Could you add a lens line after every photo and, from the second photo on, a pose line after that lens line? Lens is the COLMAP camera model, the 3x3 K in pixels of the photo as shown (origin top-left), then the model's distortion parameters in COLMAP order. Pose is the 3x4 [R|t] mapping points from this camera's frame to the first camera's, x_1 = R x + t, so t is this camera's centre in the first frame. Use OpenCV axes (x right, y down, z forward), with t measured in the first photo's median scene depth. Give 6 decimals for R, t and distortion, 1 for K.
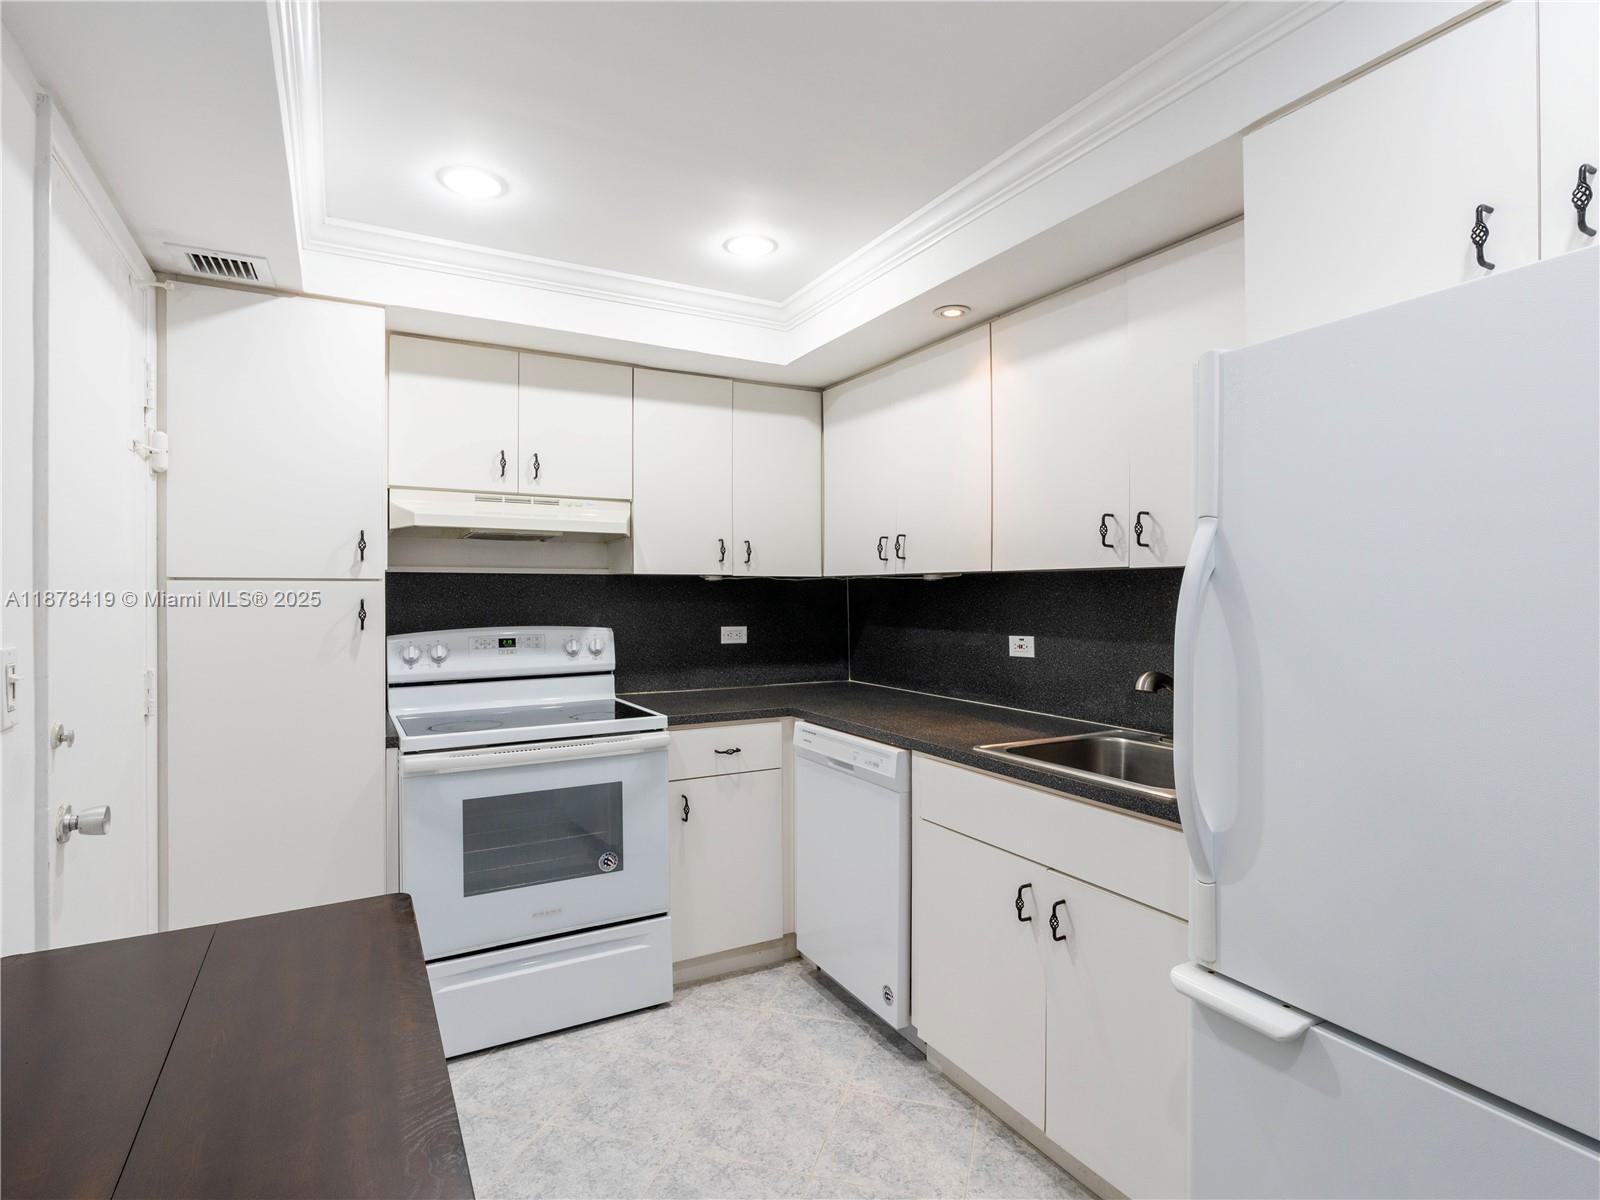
lens RADIAL K [[836.1, 0, 798.9], [0, 836.1, 590.8], [0, 0, 1]] dist [-0.005563, 0.000733]
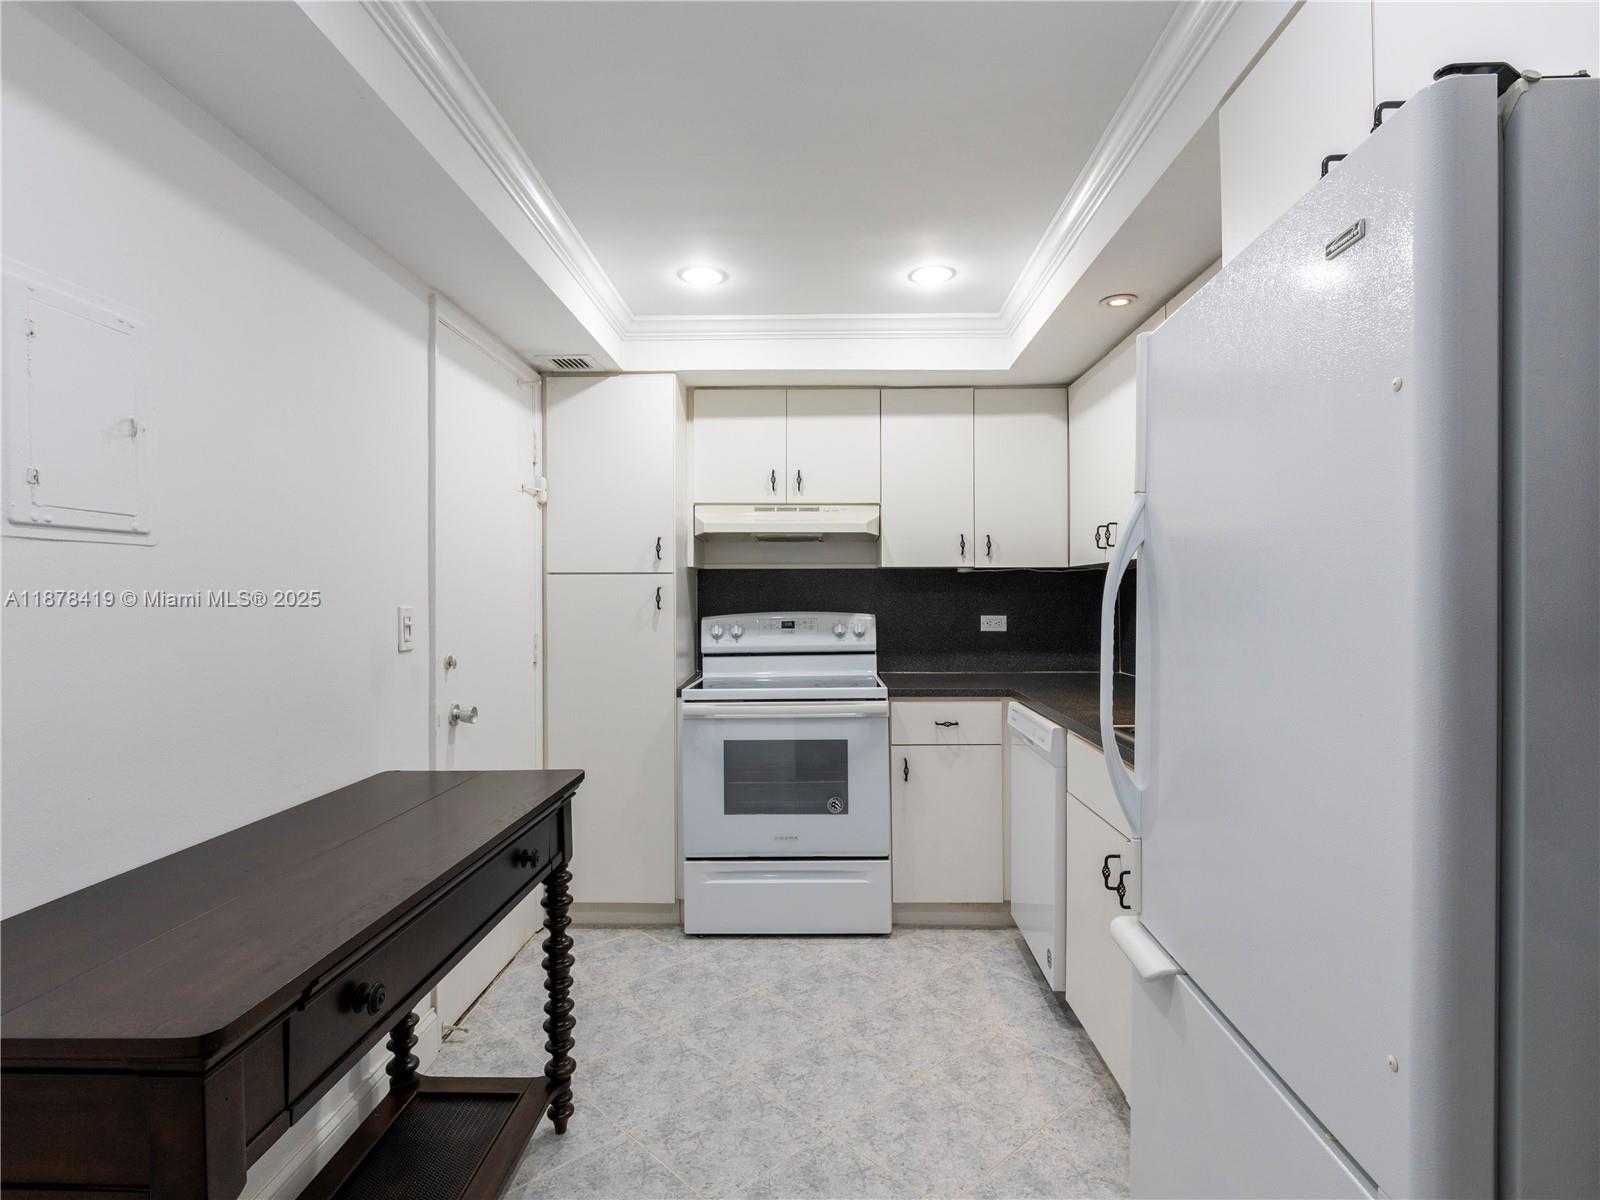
lens RADIAL K [[836.1, 0, 798.9], [0, 836.1, 590.8], [0, 0, 1]] dist [-0.005563, 0.000733]
pose [[0.862424, -0.004507, -0.506167, 0.312752], [0.002849, 0.999988, -0.004050, 0.018613], [0.506179, 0.002051, 0.862426, -0.062249]]
